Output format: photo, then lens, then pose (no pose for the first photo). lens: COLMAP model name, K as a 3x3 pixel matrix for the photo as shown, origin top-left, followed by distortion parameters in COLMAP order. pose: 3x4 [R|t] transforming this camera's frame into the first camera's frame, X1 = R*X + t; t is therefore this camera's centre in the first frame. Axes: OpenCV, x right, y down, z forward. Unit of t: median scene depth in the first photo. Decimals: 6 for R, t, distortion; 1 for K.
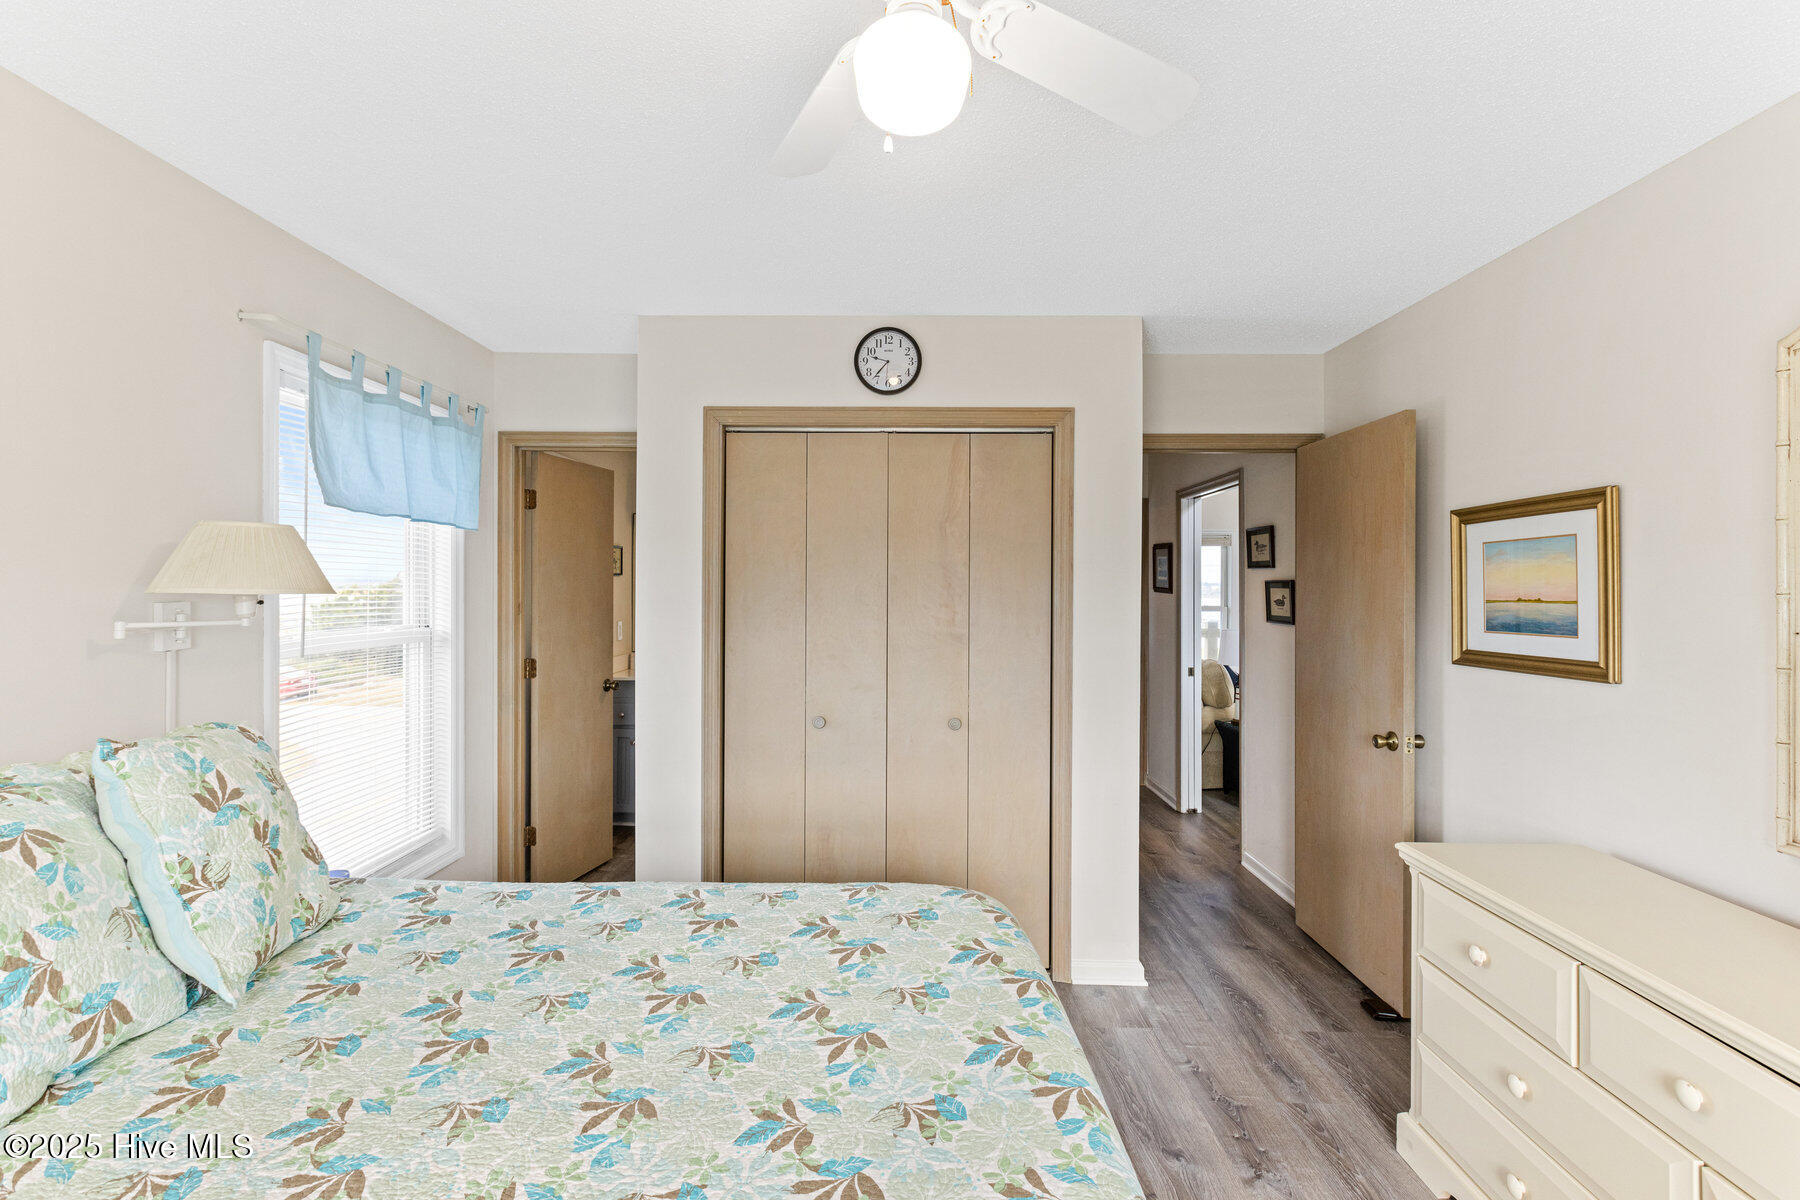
lens RADIAL K [[822.8, 0, 874.2], [0, 822.8, 587.7], [0, 0, 1]] dist [0.001741, 0.000180]
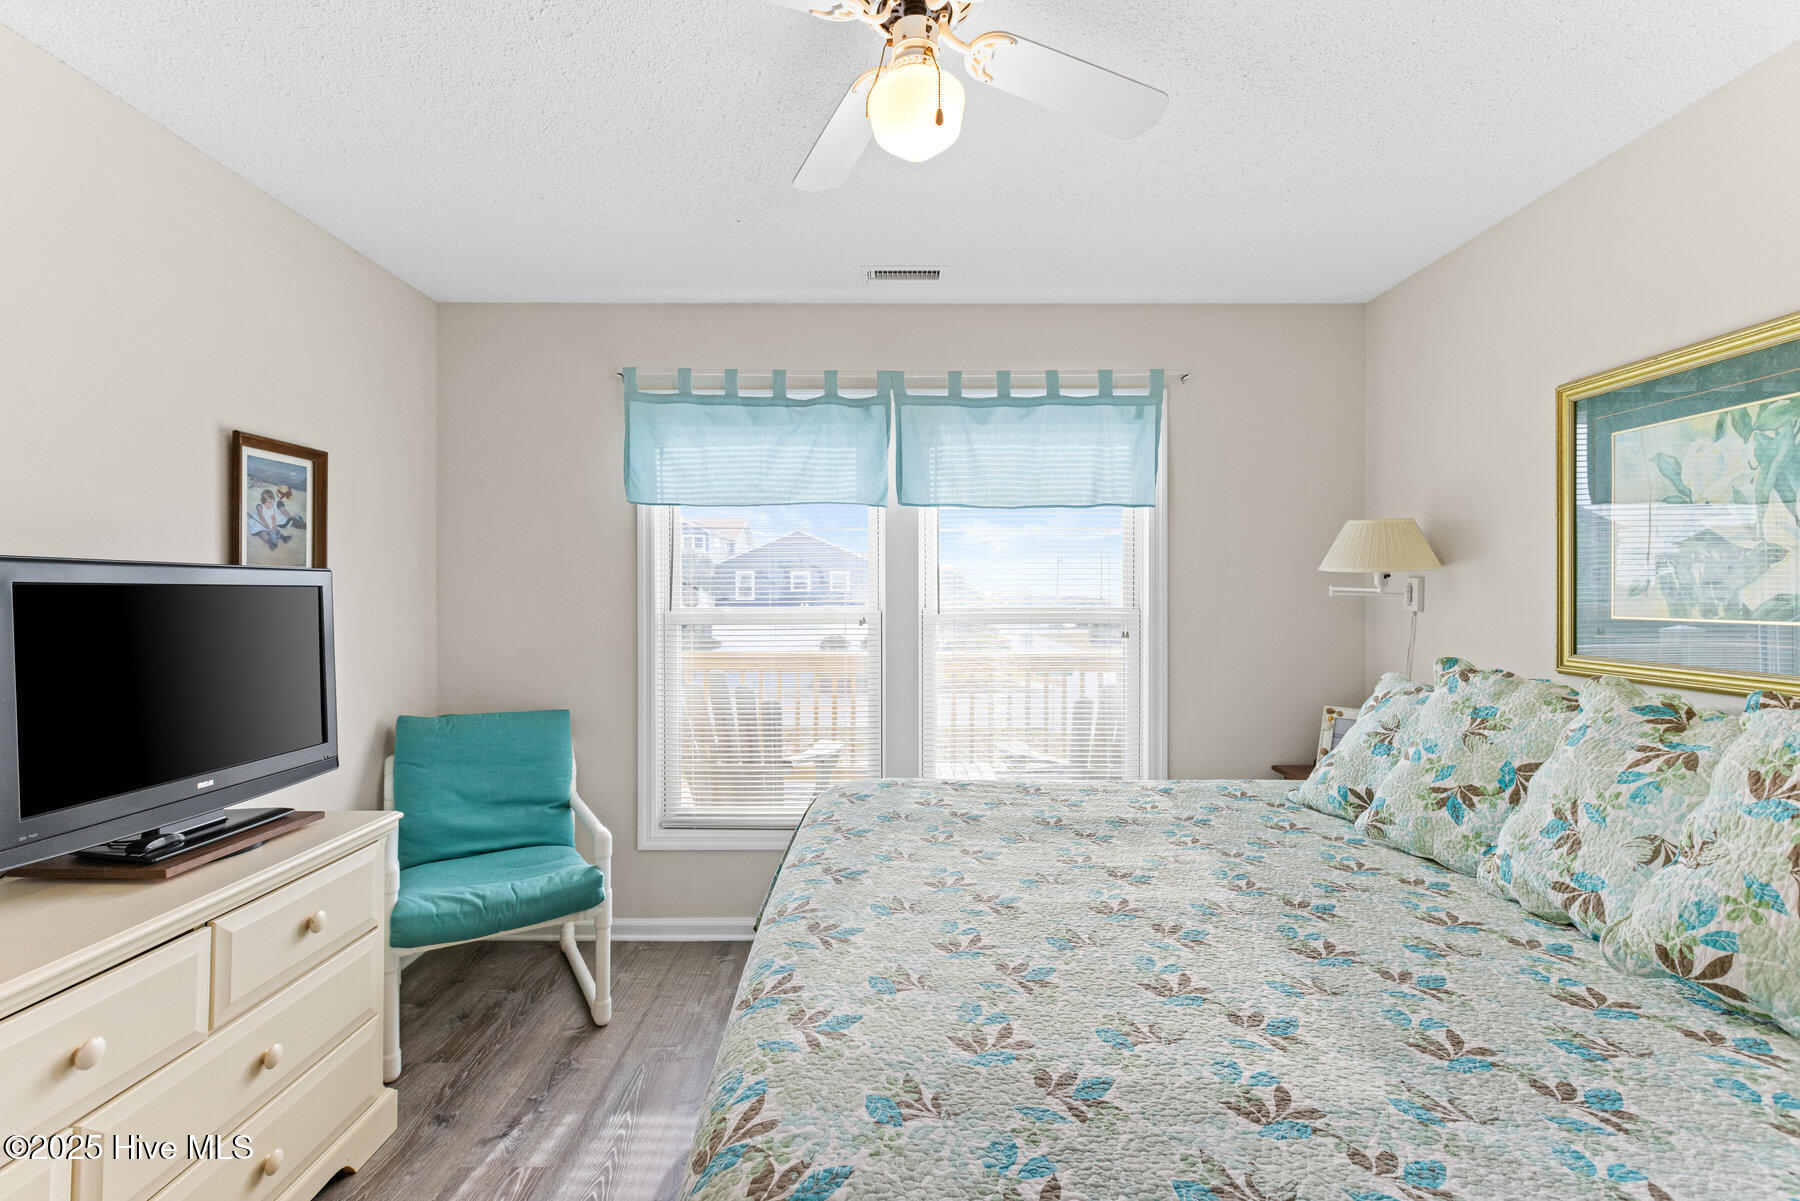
lens RADIAL K [[822.8, 0, 874.2], [0, 822.8, 588.2], [0, 0, 1]] dist [0.001741, 0.000180]
pose [[-0.999773, -0.000878, -0.021309, 0.116637], [-0.000724, 0.999974, -0.007210, 0.079320], [0.021315, -0.007193, -0.999747, 2.097930]]
